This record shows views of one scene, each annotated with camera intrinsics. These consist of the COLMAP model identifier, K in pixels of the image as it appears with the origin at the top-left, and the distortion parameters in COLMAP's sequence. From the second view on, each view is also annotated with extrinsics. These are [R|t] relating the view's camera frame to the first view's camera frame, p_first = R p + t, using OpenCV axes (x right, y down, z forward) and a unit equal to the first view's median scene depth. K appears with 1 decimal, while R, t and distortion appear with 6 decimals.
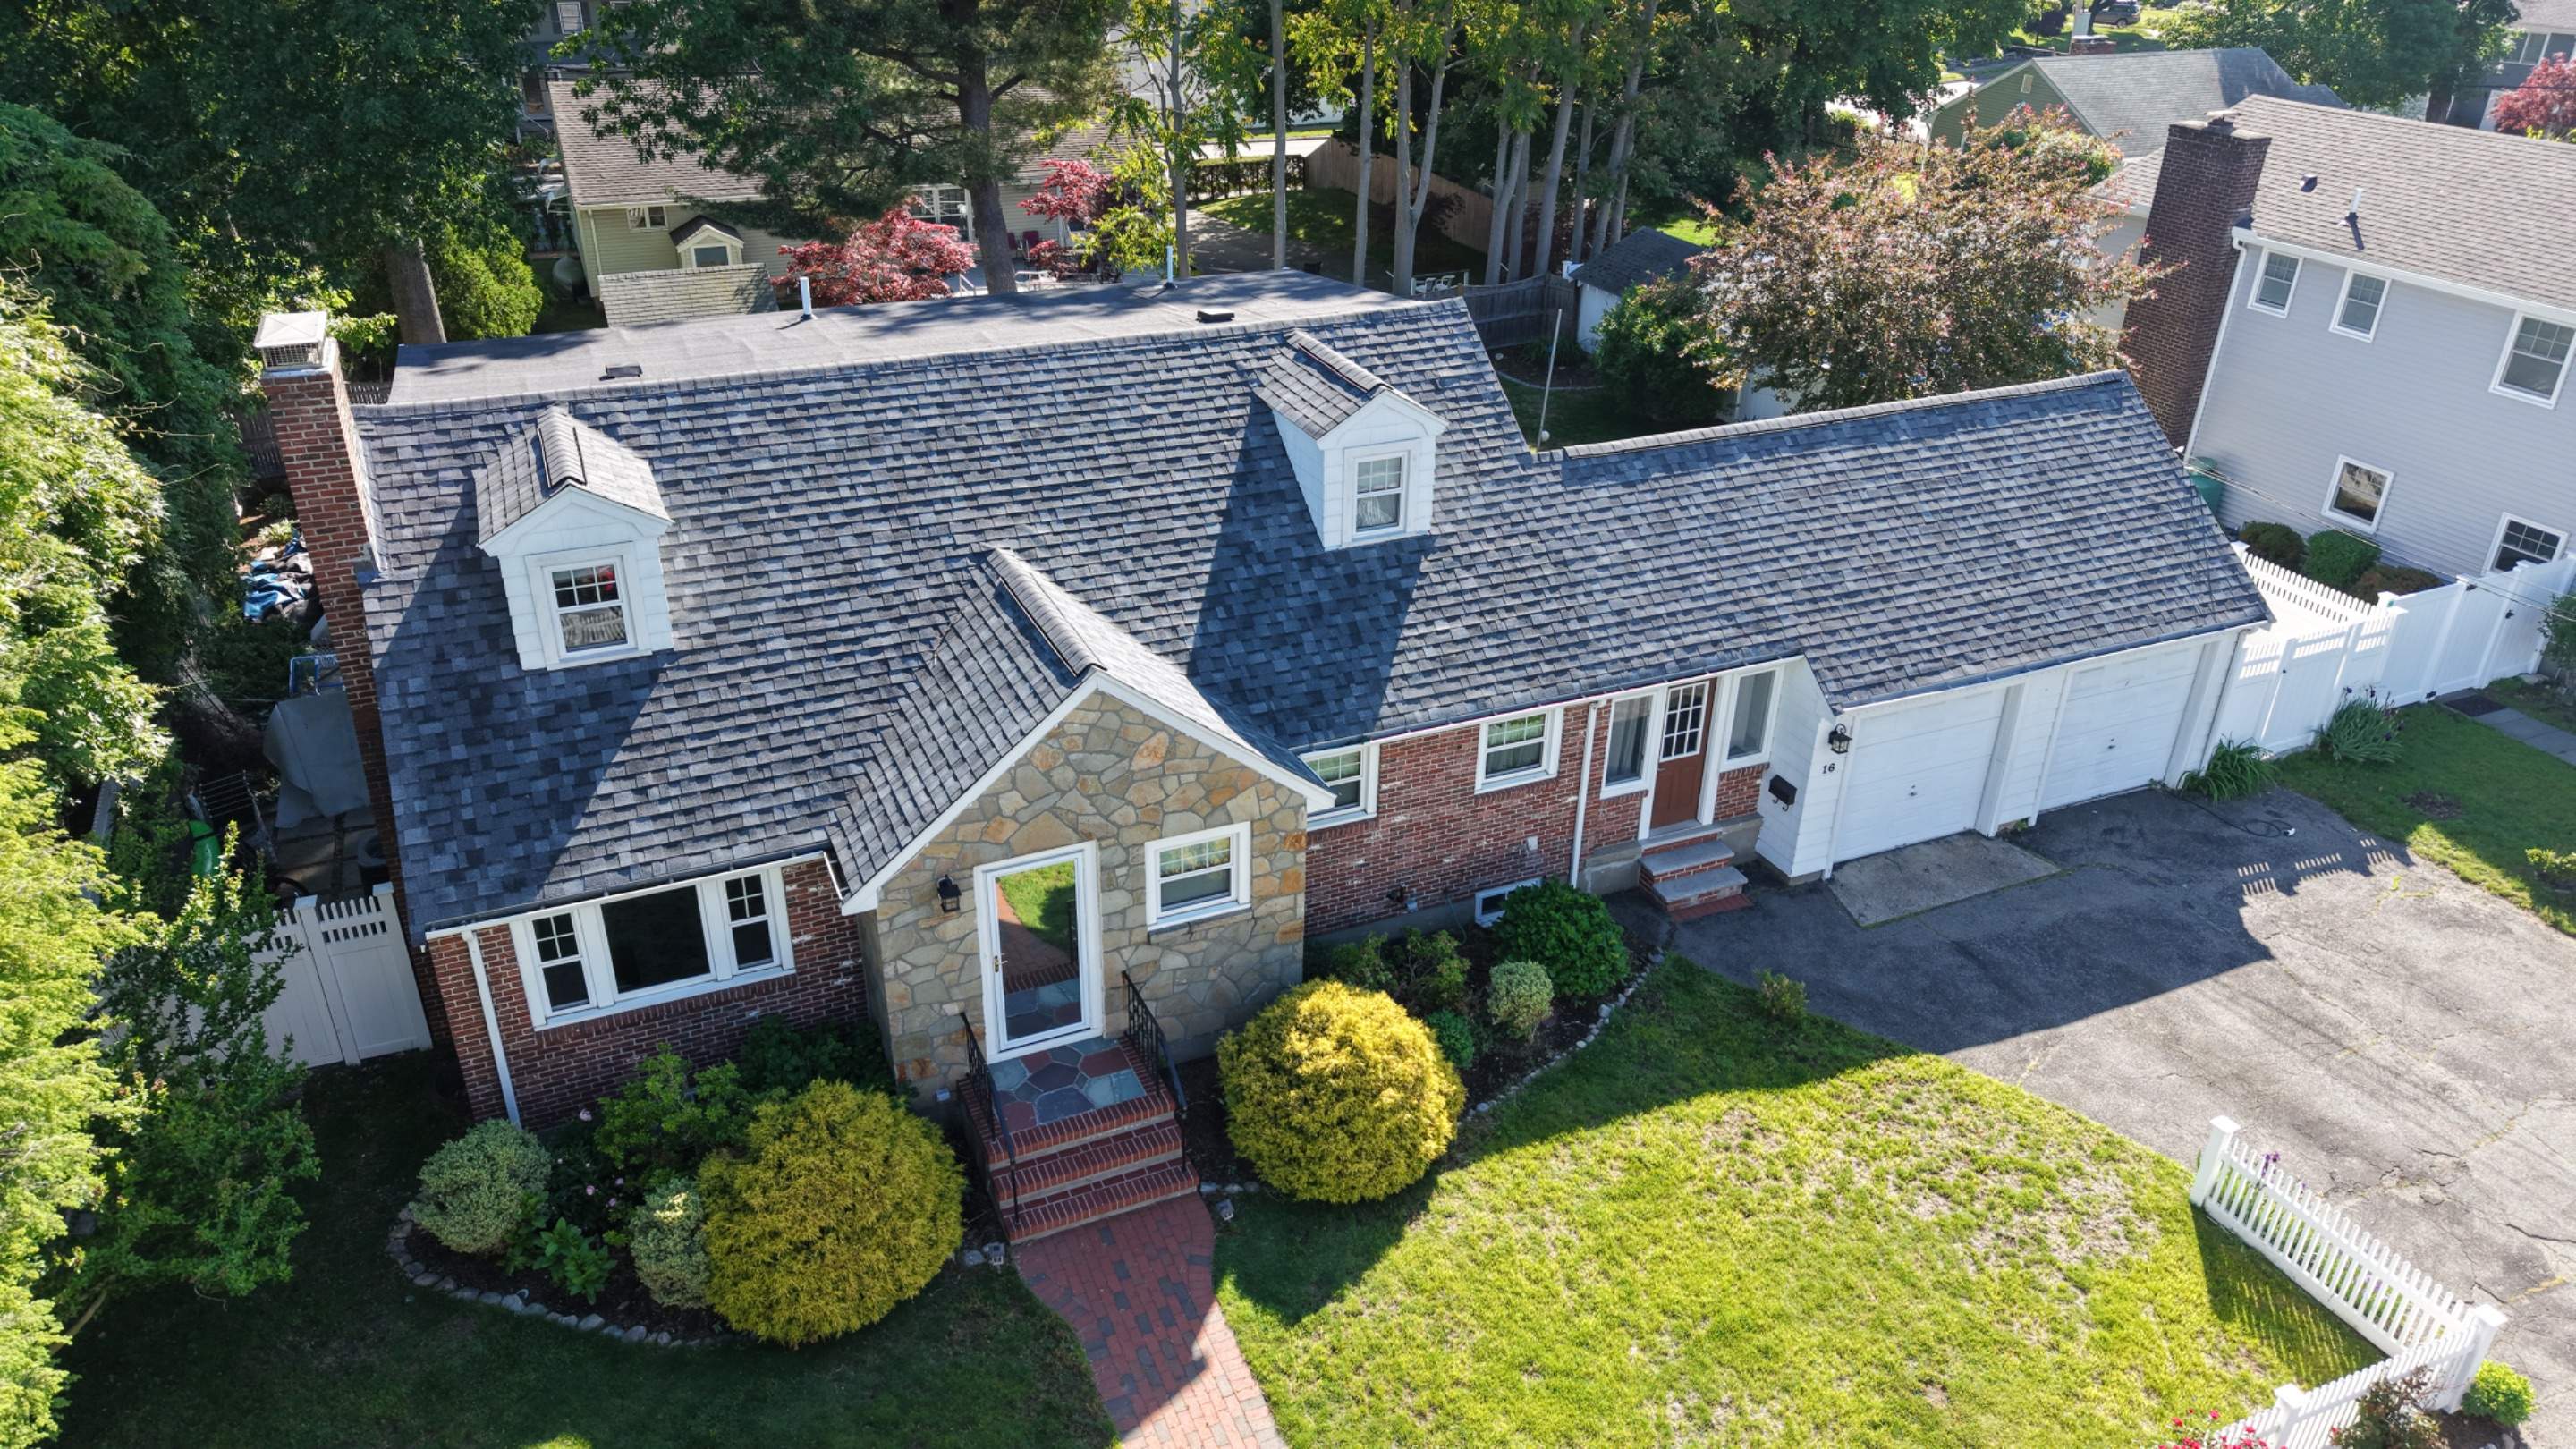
lens RADIAL K [[1735.7, 0, 1282.4], [0, 1735.7, 725.5], [0, 0, 1]] dist [0.009339, -0.000460]
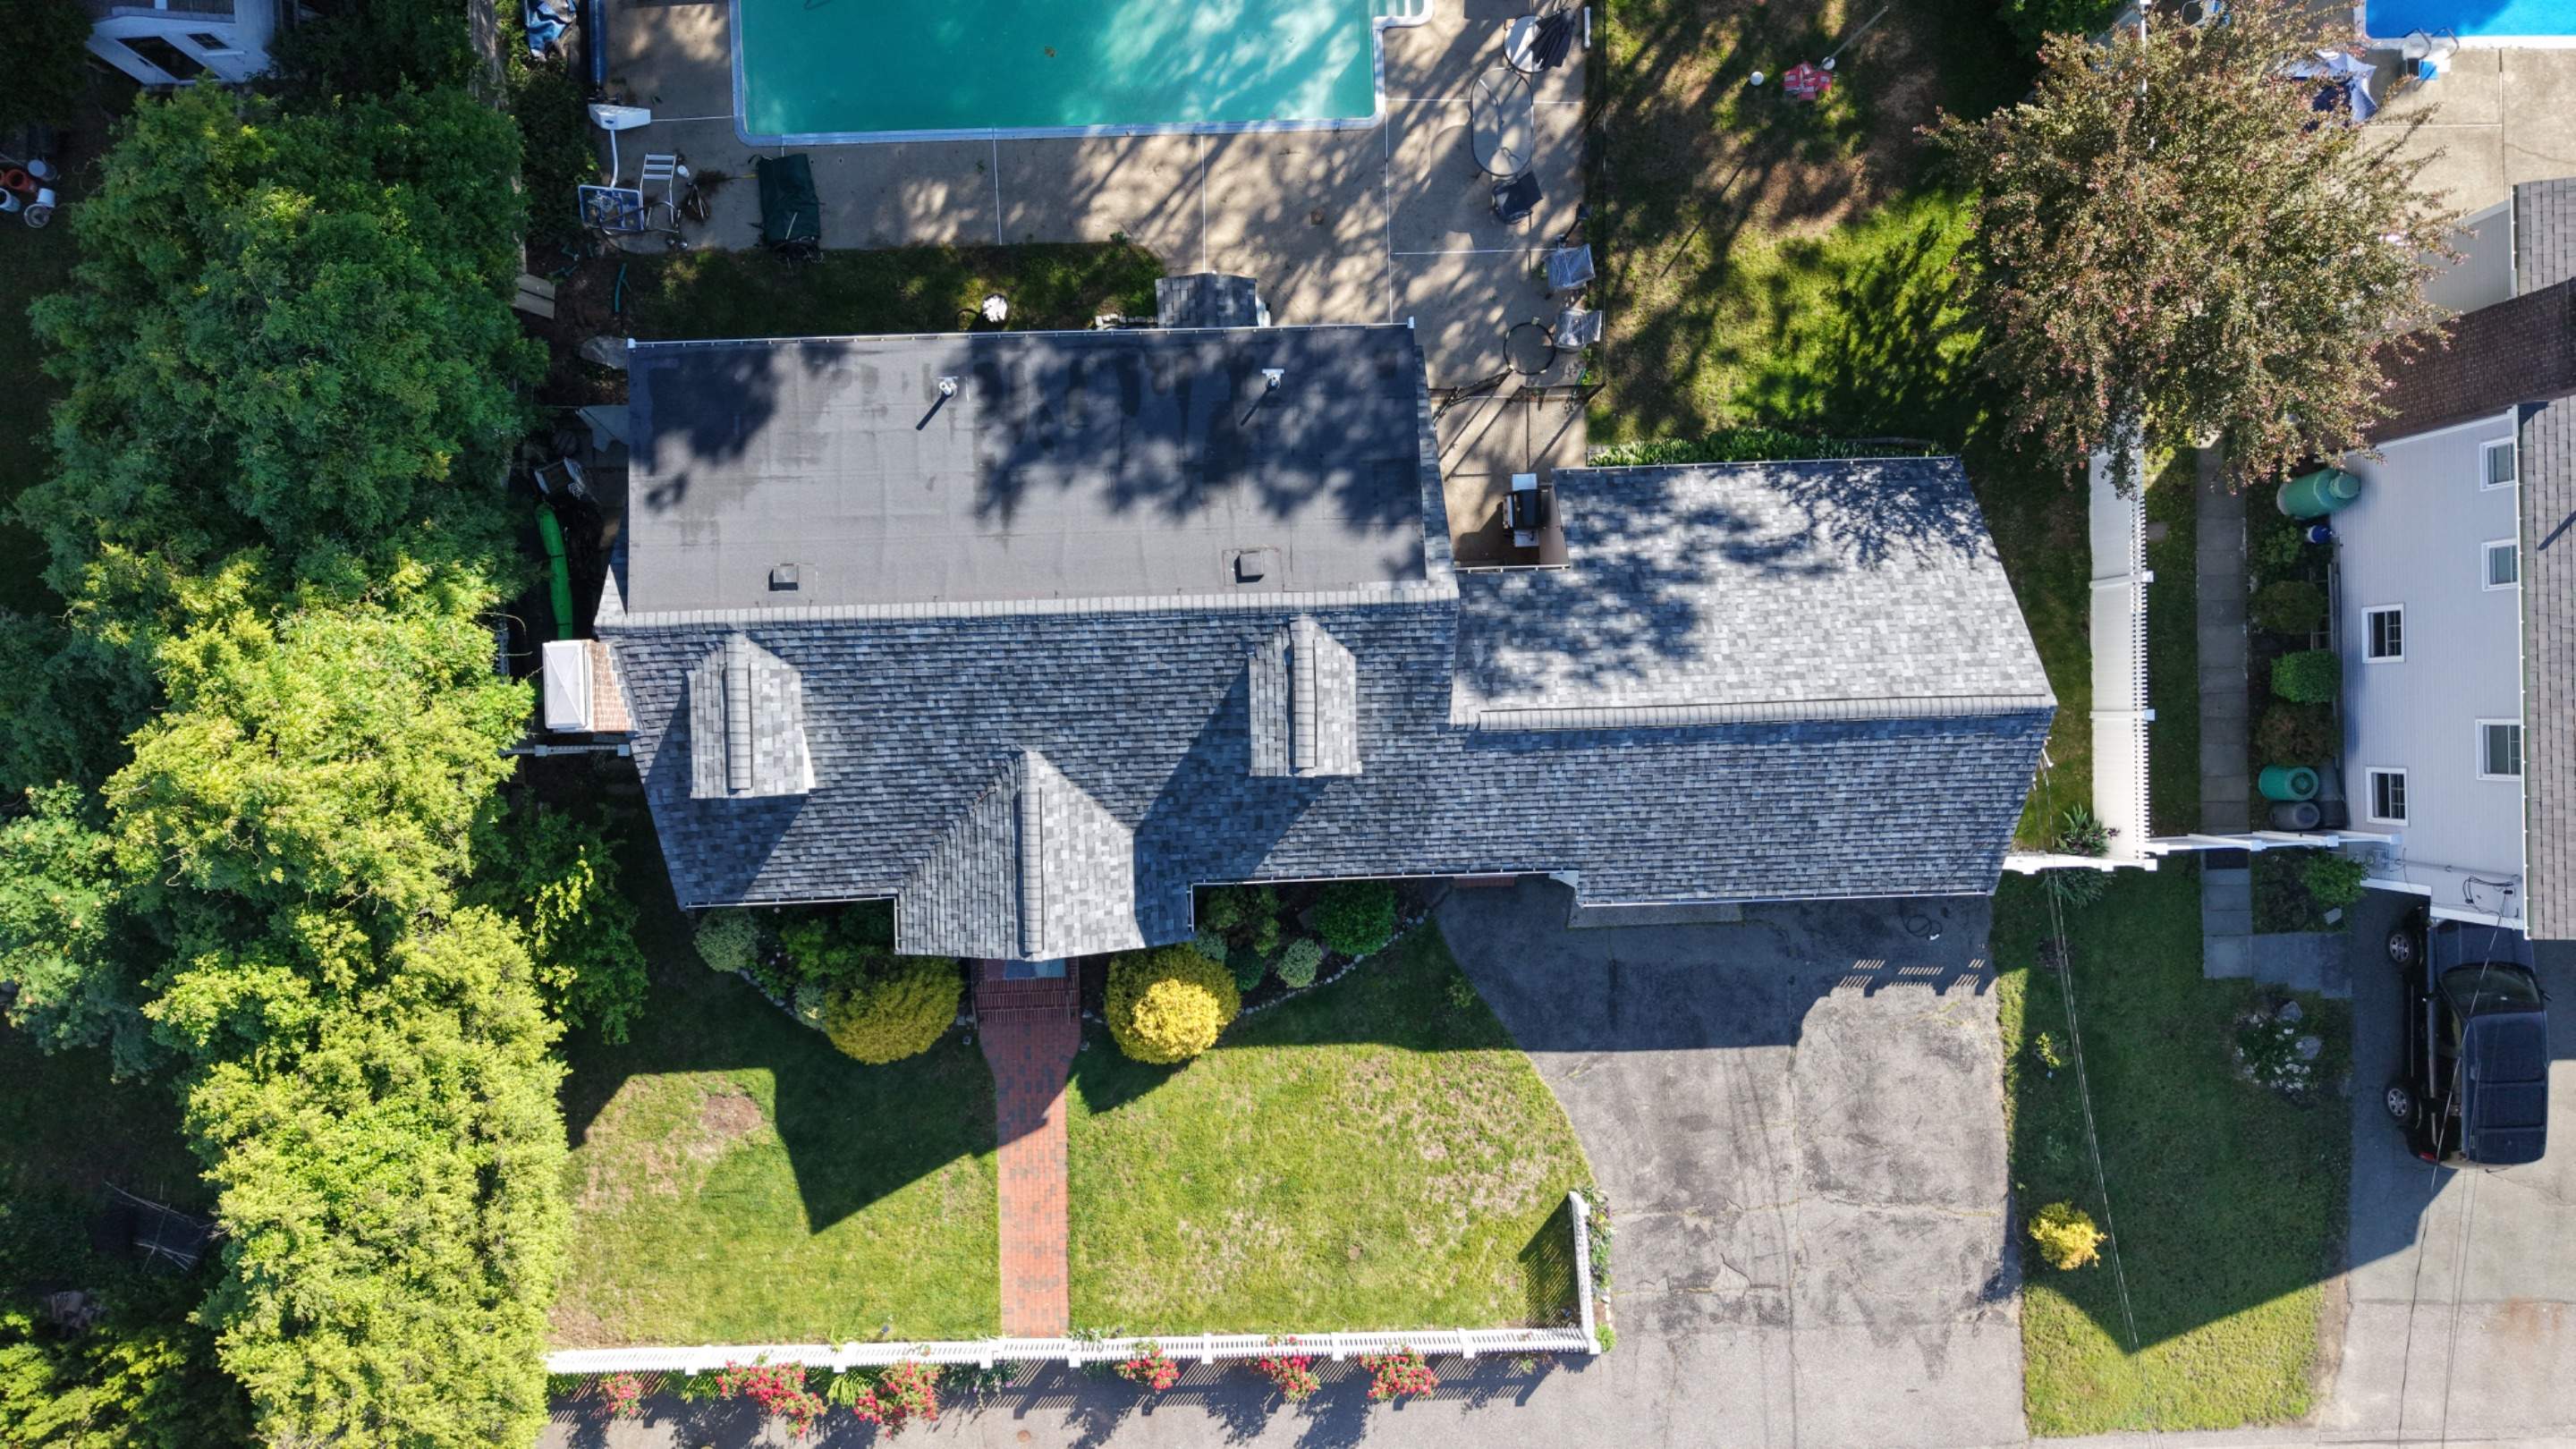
lens RADIAL K [[1722.0, 0, 1281.3], [0, 1722.0, 729.9], [0, 0, 1]] dist [0.079159, -0.162059]
pose [[0.927153, 0.374130, 0.020347, -0.000098], [-0.194564, 0.434328, 0.879491, -1.451056], [0.320206, -0.819382, 0.475481, 0.384158]]
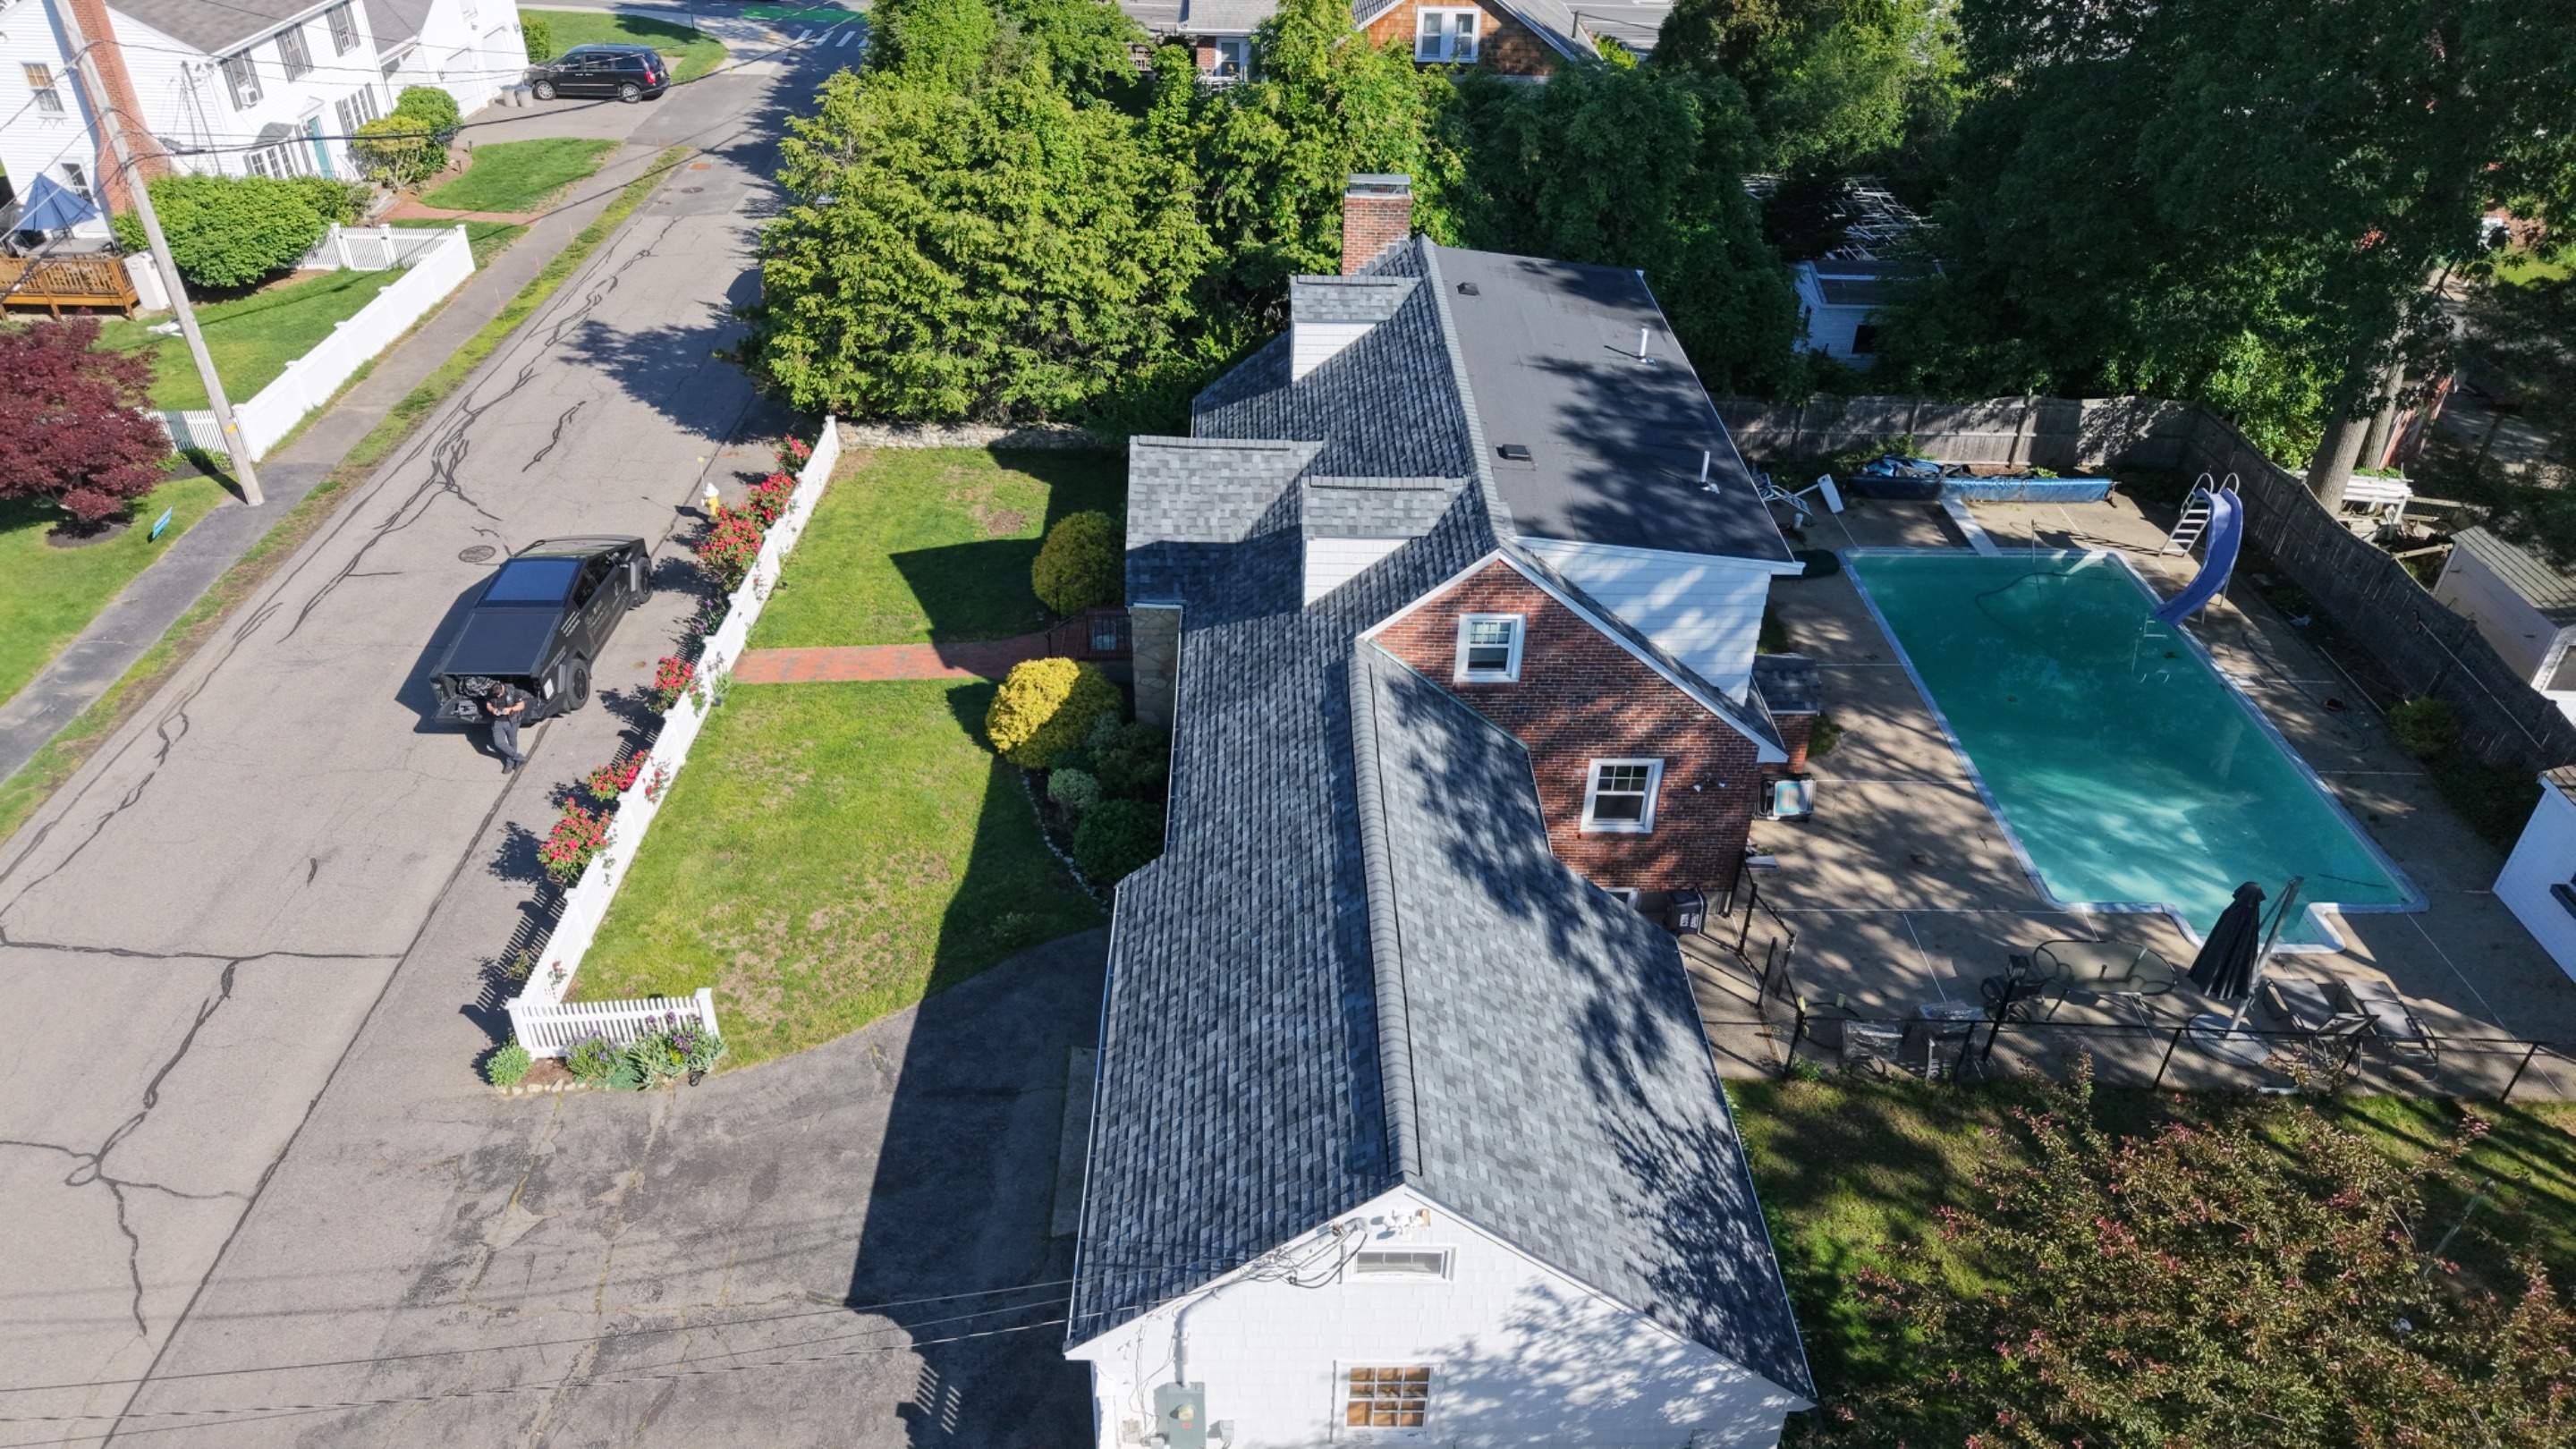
lens RADIAL K [[1711.5, 0, 1285.2], [0, 1711.5, 733.3], [0, 0, 1]] dist [0.050353, -0.060086]
pose [[-0.389196, 0.504150, -0.770947, 1.217067], [-0.453667, 0.623490, 0.636746, -0.932349], [0.801694, 0.597573, -0.013944, 1.158389]]
